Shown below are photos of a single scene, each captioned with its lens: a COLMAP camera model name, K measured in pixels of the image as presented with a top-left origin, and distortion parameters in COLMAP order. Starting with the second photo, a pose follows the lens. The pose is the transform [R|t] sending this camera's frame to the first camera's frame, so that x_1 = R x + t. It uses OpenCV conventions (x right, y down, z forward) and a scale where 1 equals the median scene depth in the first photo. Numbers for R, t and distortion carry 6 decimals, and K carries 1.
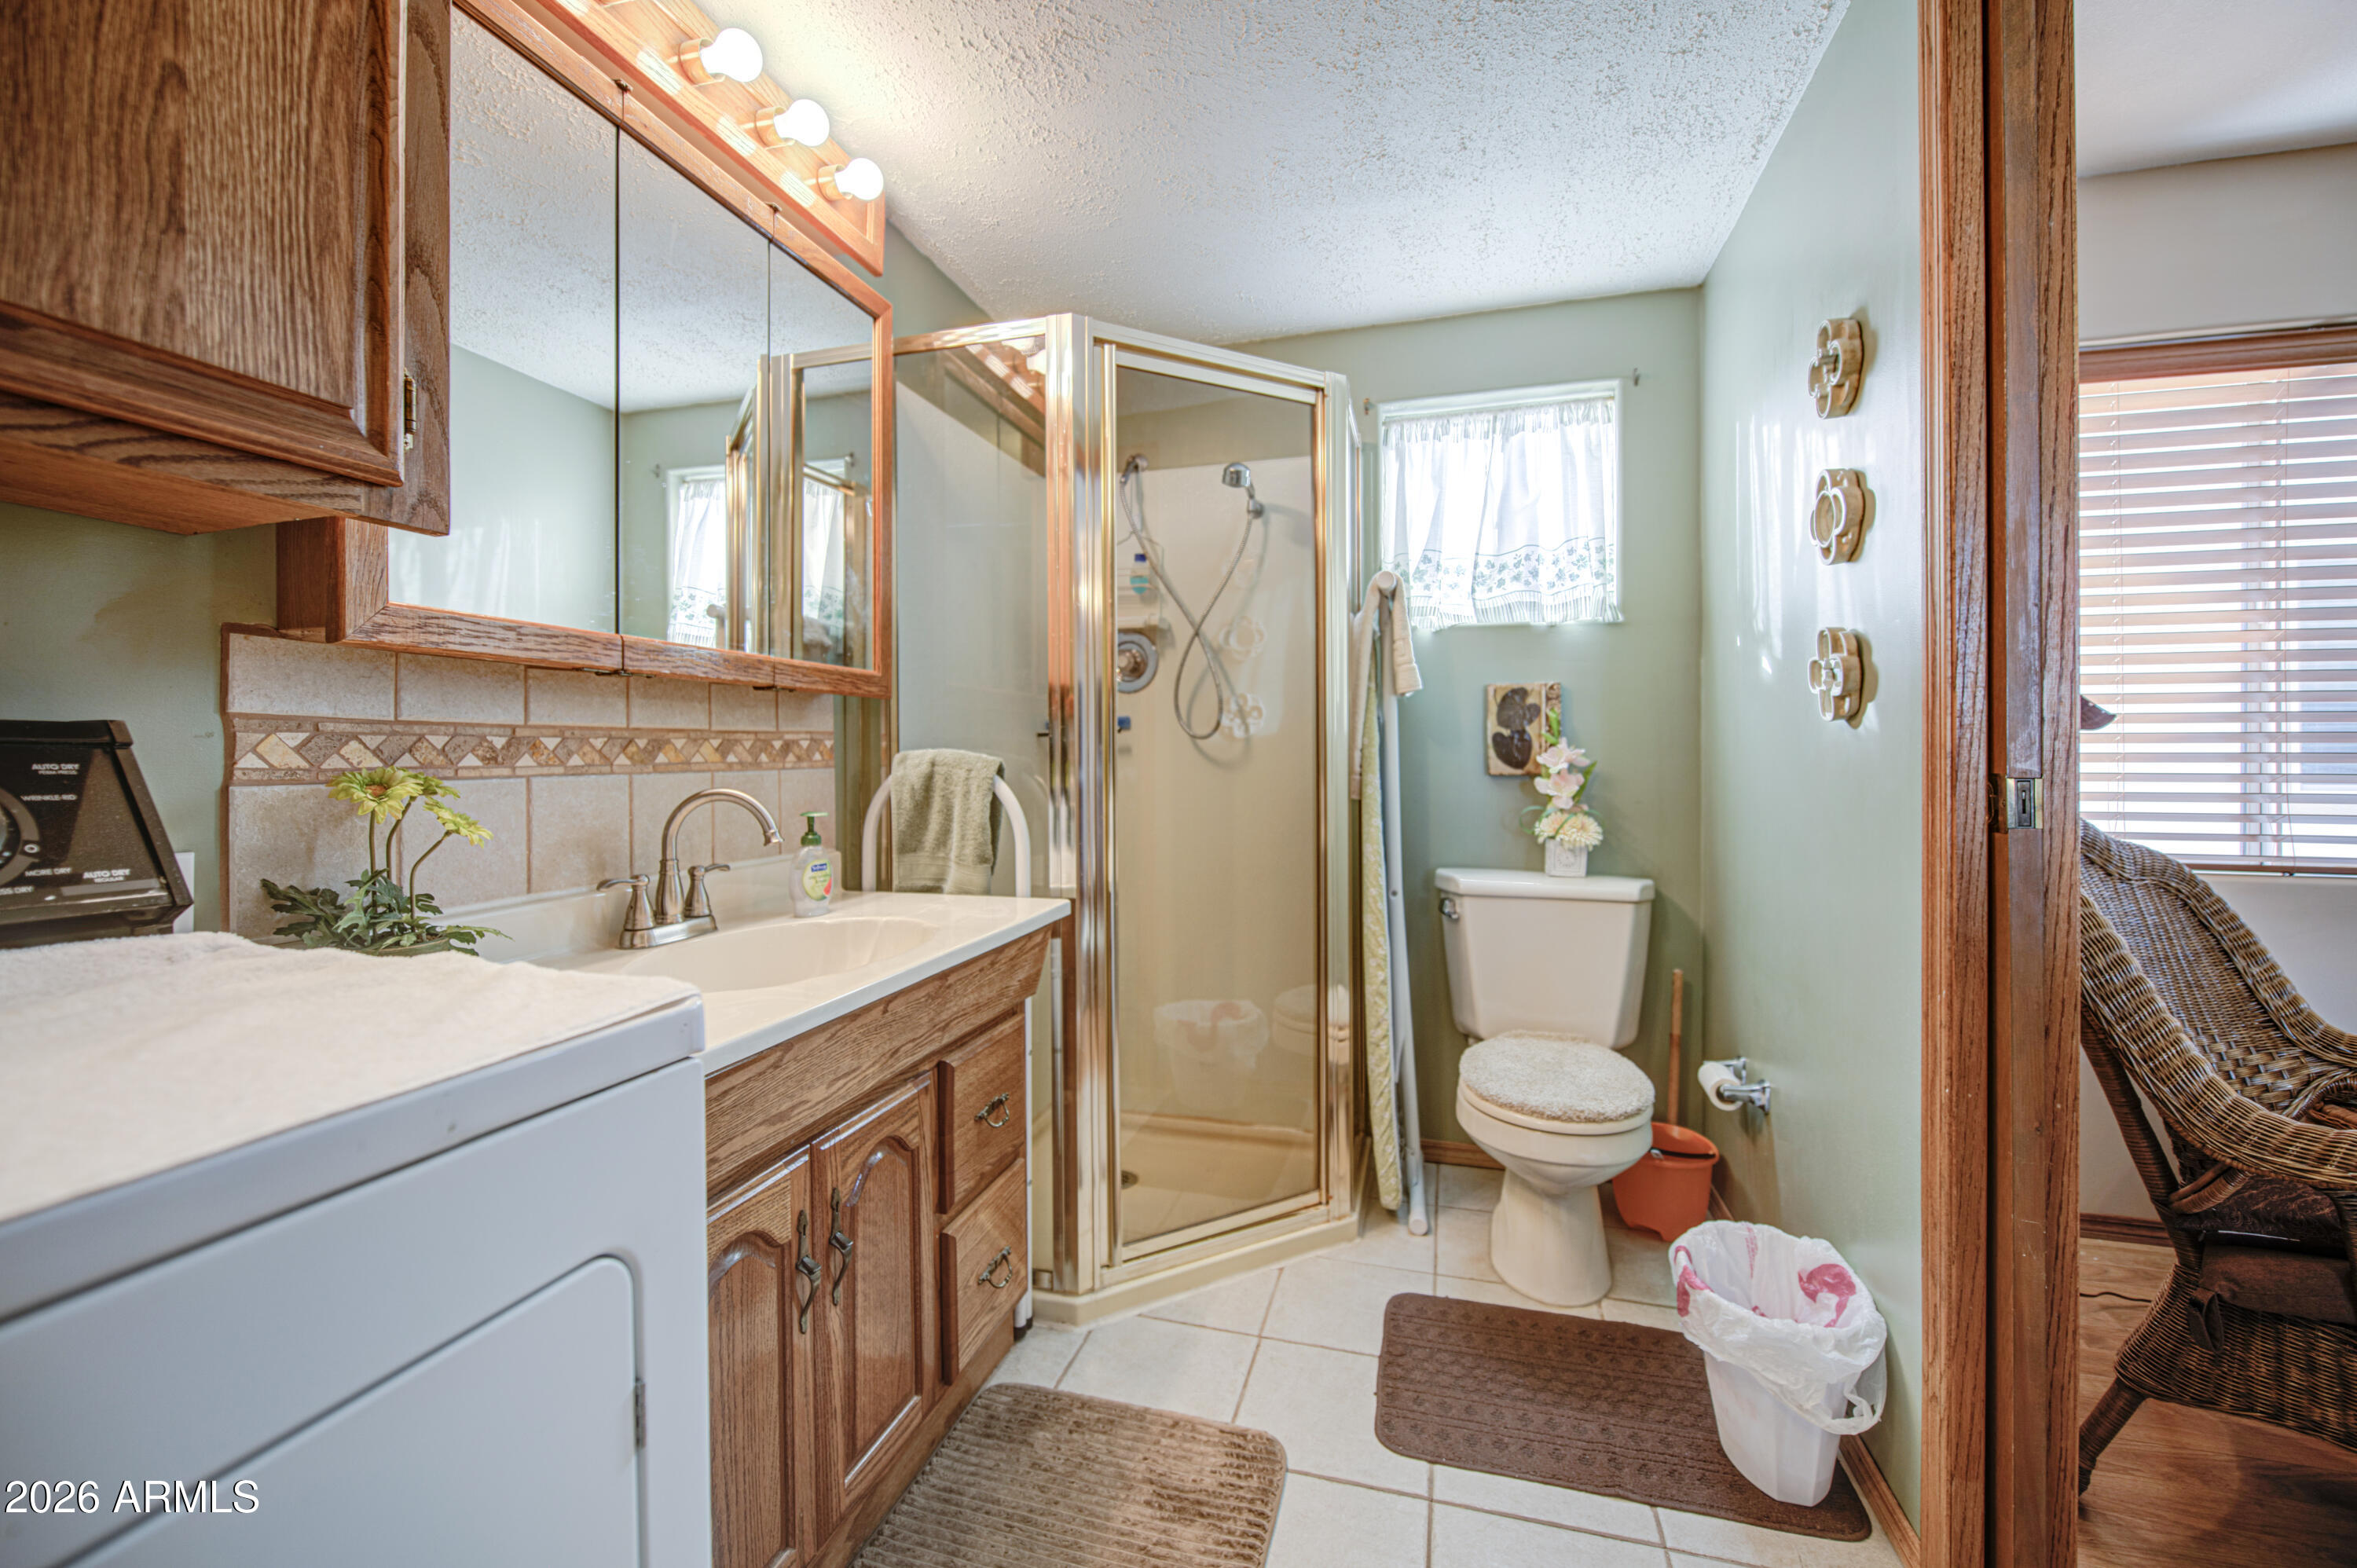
lens RADIAL K [[967.6, 0, 1172.5], [0, 967.6, 752.6], [0, 0, 1]] dist [0.001653, -0.001936]
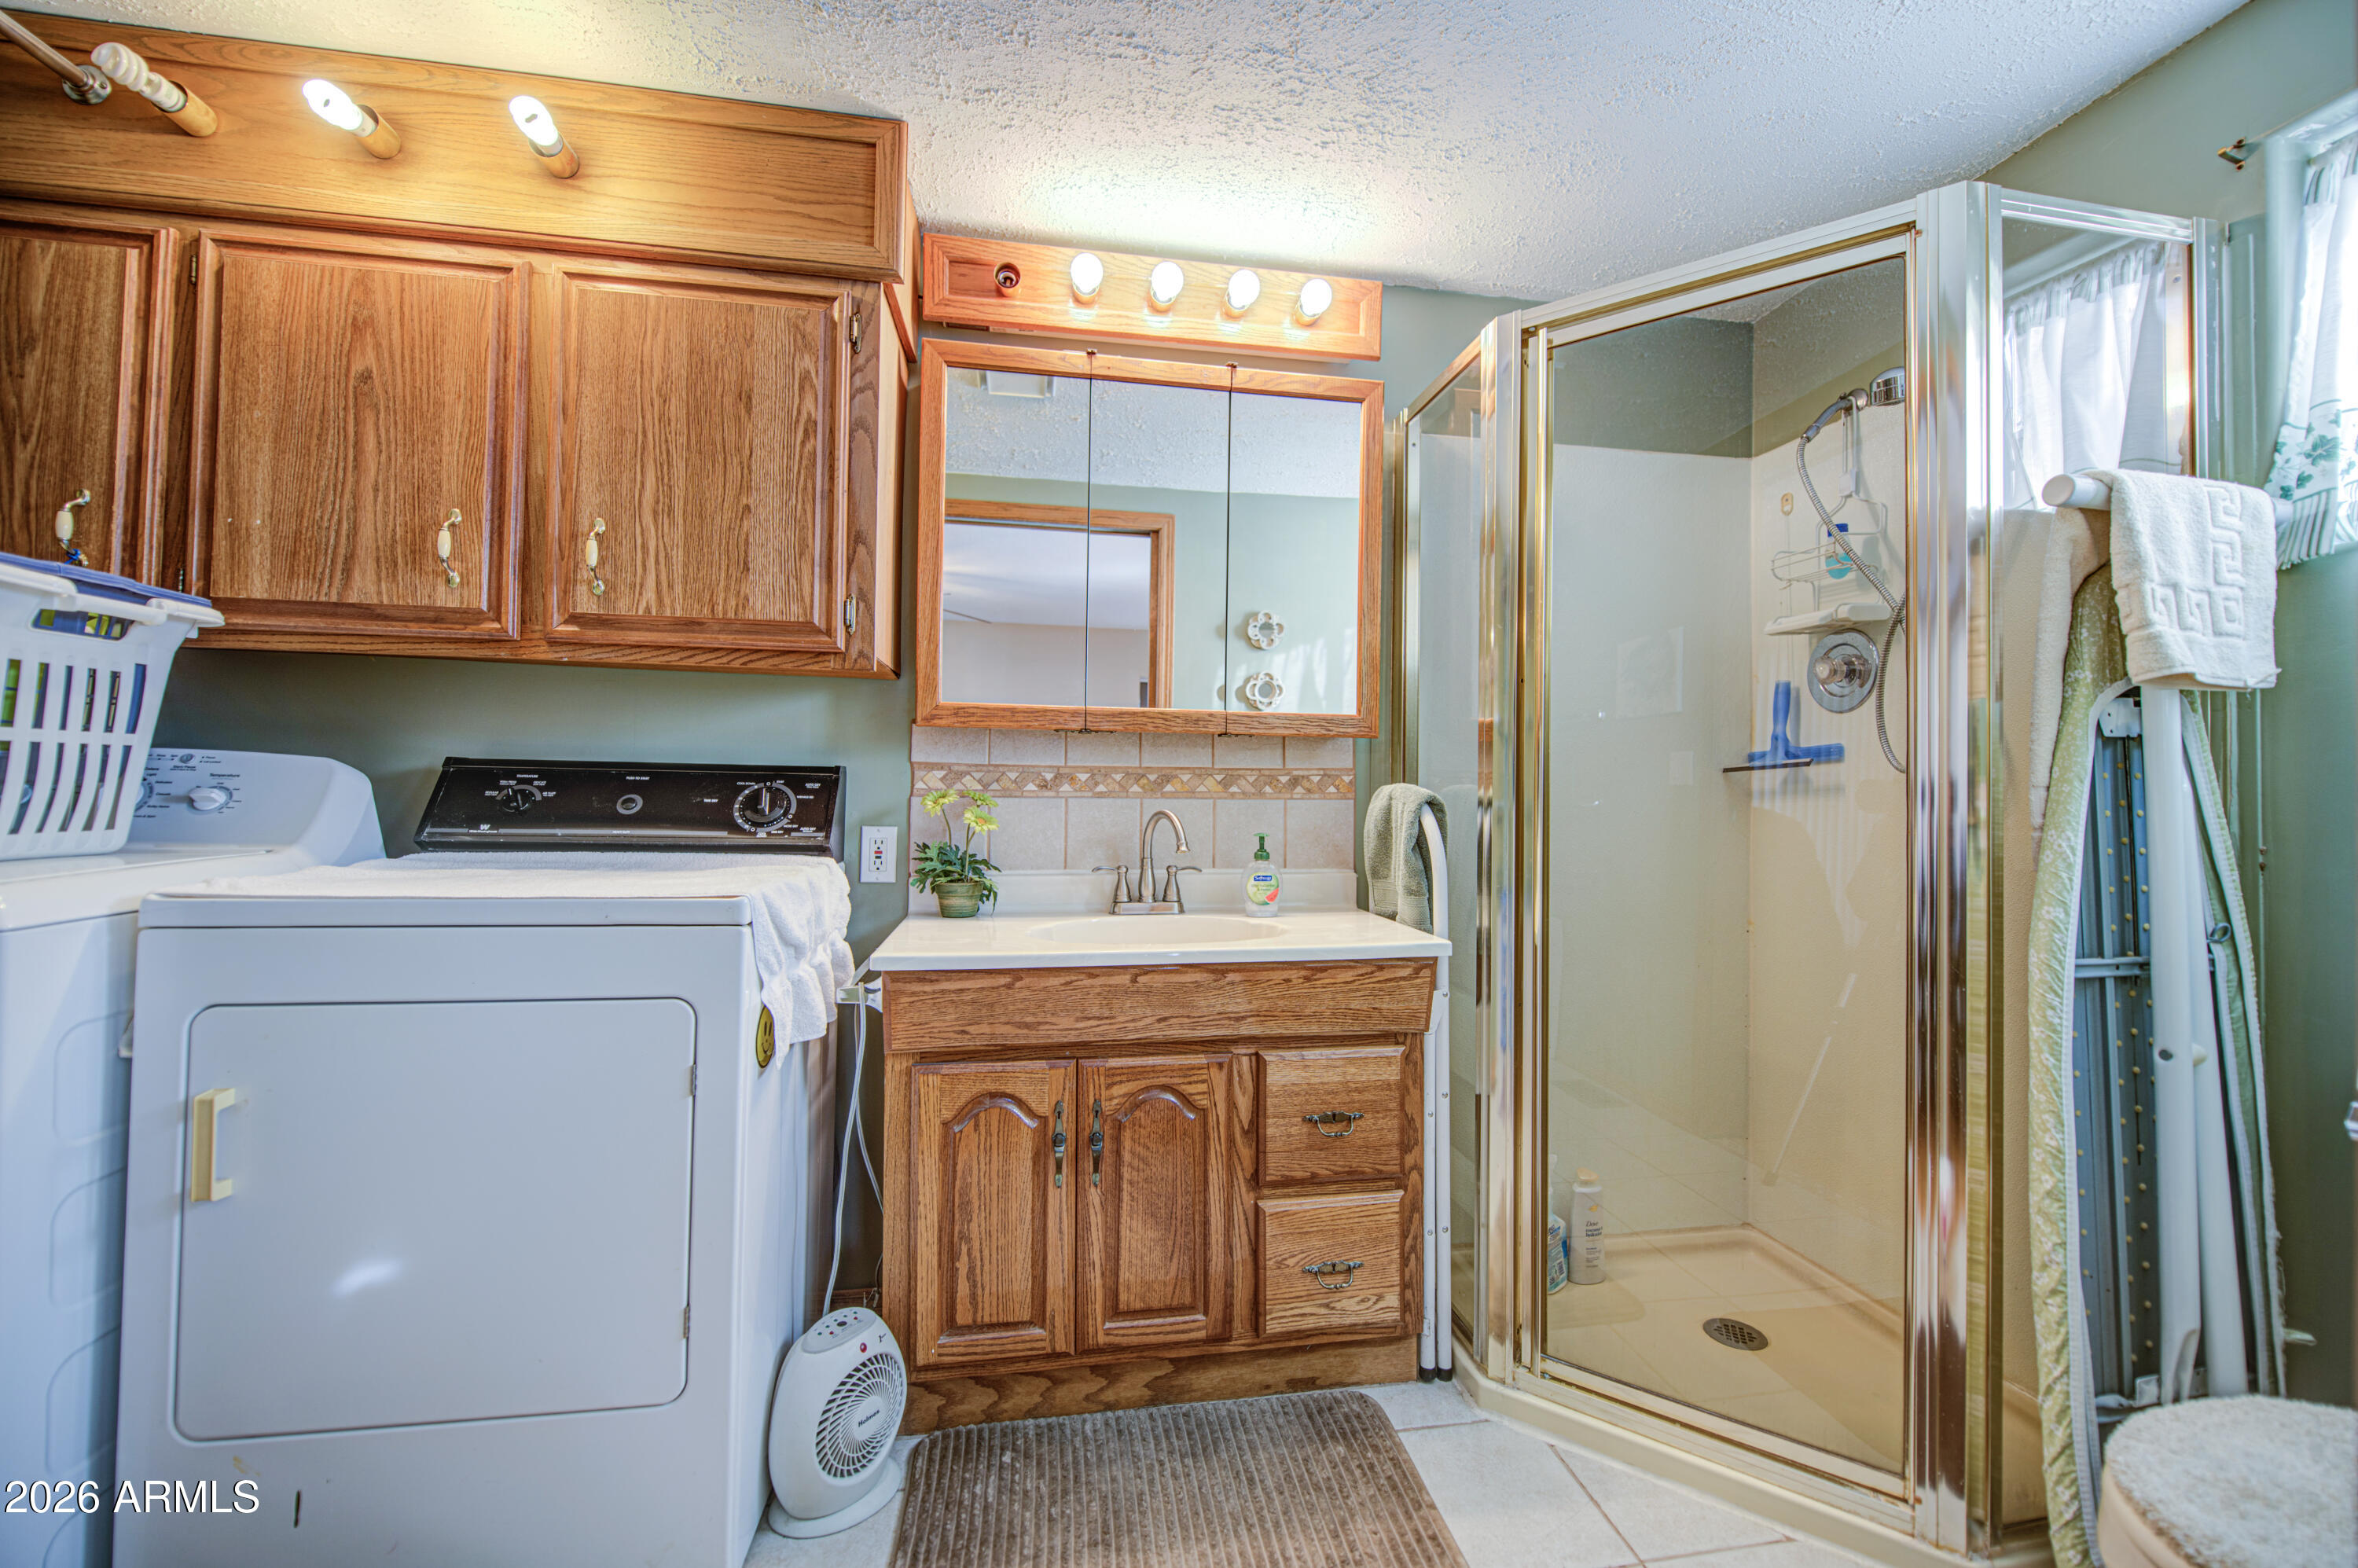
lens RADIAL K [[929.1, 0, 1179.0], [0, 929.1, 780.3], [0, 0, 1]] dist [0.006094, -0.000371]
pose [[0.429564, -0.003206, -0.903031, 0.739687], [-0.012541, 0.999876, -0.009516, 0.007368], [0.902949, 0.015413, 0.429470, 0.441827]]
